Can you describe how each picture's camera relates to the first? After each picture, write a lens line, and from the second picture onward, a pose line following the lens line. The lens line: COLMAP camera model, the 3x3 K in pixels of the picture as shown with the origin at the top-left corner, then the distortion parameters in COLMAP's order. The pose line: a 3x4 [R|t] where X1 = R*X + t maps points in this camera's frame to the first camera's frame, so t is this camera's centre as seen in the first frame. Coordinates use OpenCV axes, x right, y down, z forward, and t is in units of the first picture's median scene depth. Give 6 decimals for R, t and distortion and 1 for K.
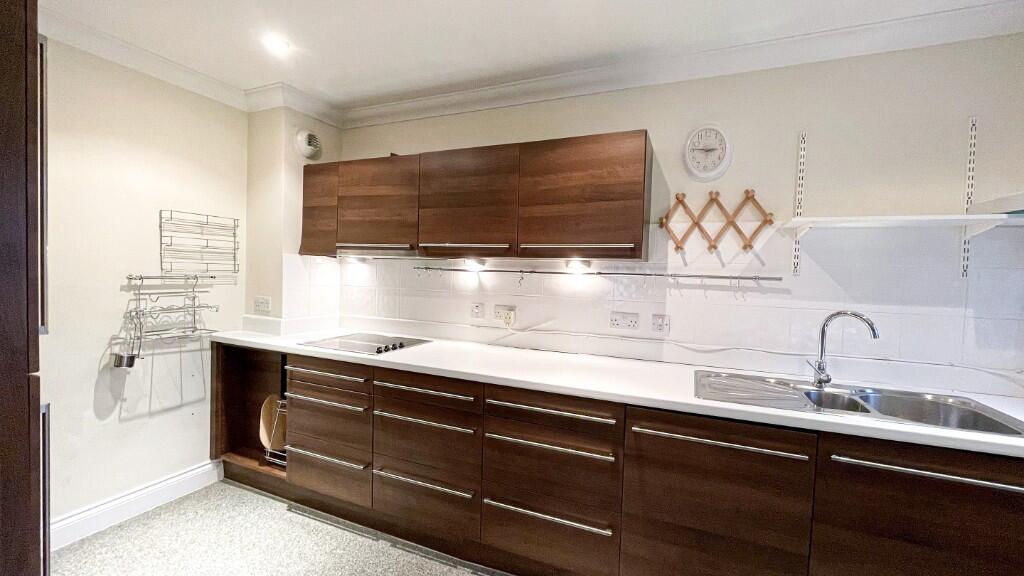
lens RADIAL K [[420.7, 0, 512.0], [0, 420.7, 291.3], [0, 0, 1]] dist [-0.003125, -0.000235]
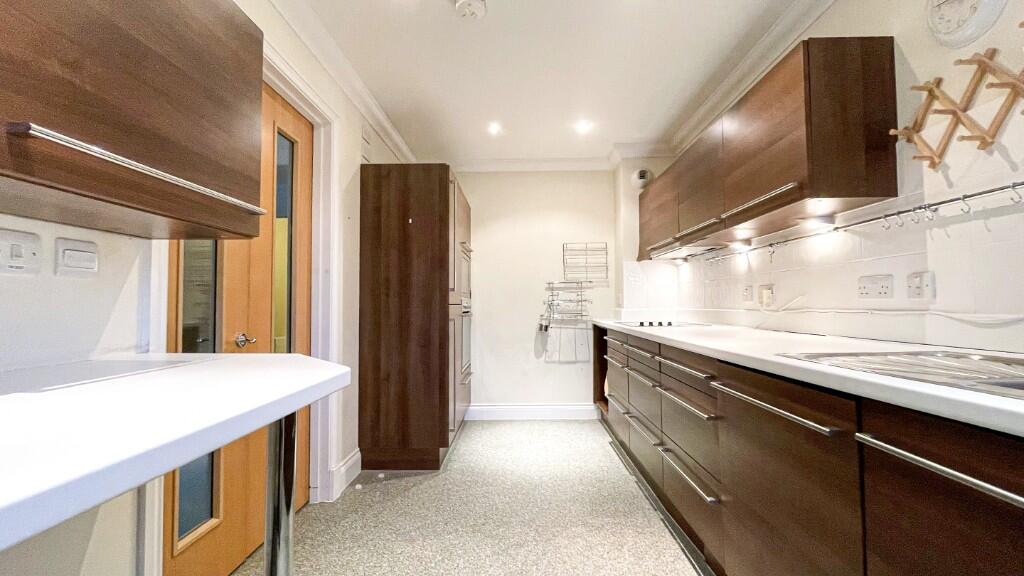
lens RADIAL K [[420.7, 0, 508.9], [0, 420.7, 287.6], [0, 0, 1]] dist [-0.003125, -0.000235]
pose [[0.372494, -0.072905, -0.925167, 0.678892], [-0.016466, 0.996233, -0.085135, 0.138461], [0.927889, 0.046946, 0.369891, 0.159394]]
